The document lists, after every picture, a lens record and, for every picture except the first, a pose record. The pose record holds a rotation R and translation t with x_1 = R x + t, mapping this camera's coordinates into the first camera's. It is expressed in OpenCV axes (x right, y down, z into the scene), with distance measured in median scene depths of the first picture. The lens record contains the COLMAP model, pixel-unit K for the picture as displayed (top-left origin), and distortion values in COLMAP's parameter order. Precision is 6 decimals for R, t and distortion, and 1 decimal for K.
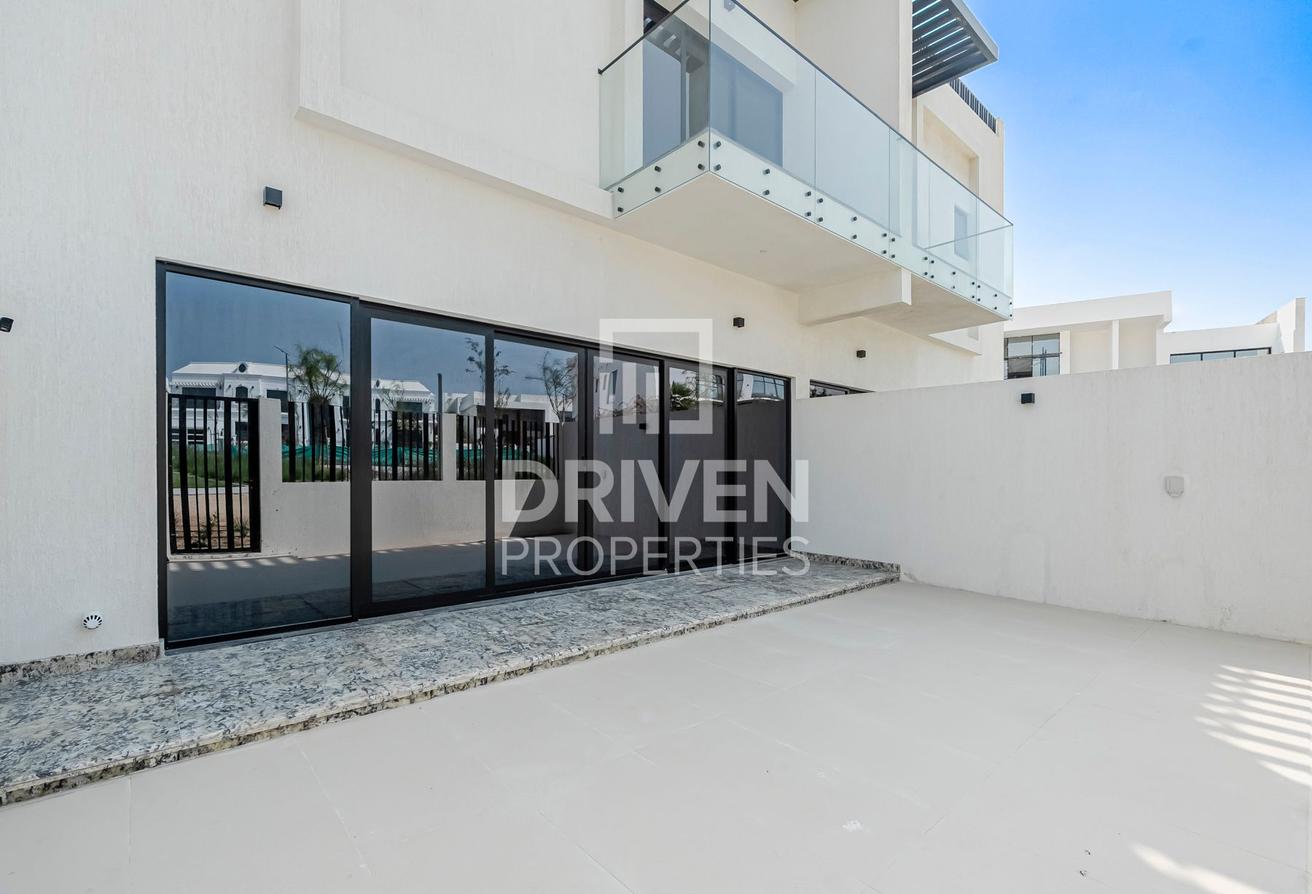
lens RADIAL K [[584.0, 0, 636.8], [0, 584.0, 473.3], [0, 0, 1]] dist [-0.002569, -0.000548]
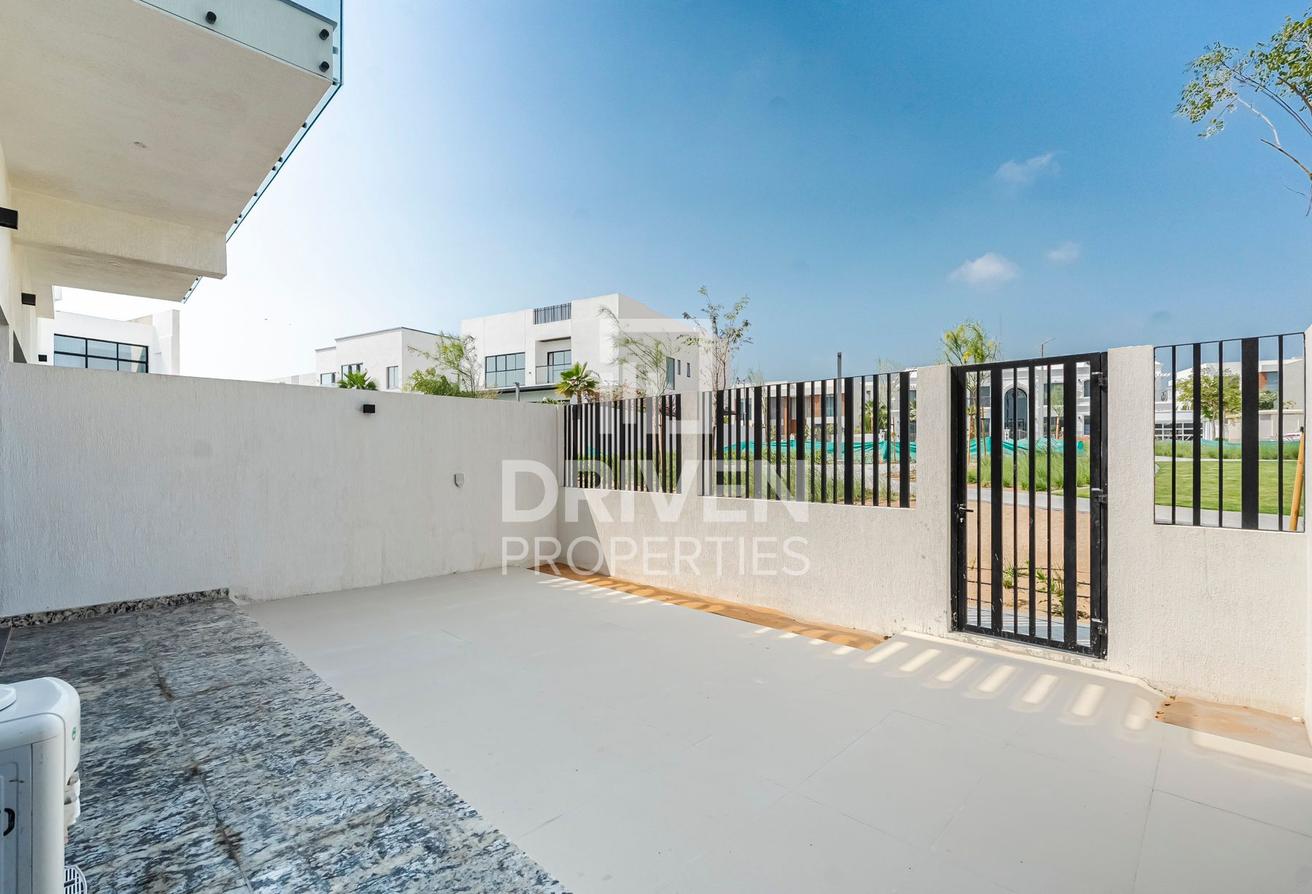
lens RADIAL K [[584.0, 0, 657.2], [0, 584.0, 450.8], [0, 0, 1]] dist [-0.002569, -0.000548]
pose [[-0.085908, -0.000634, 0.996303, -0.624944], [0.008661, 0.999962, 0.001383, -0.052089], [-0.996265, 0.008747, -0.085899, 0.650427]]
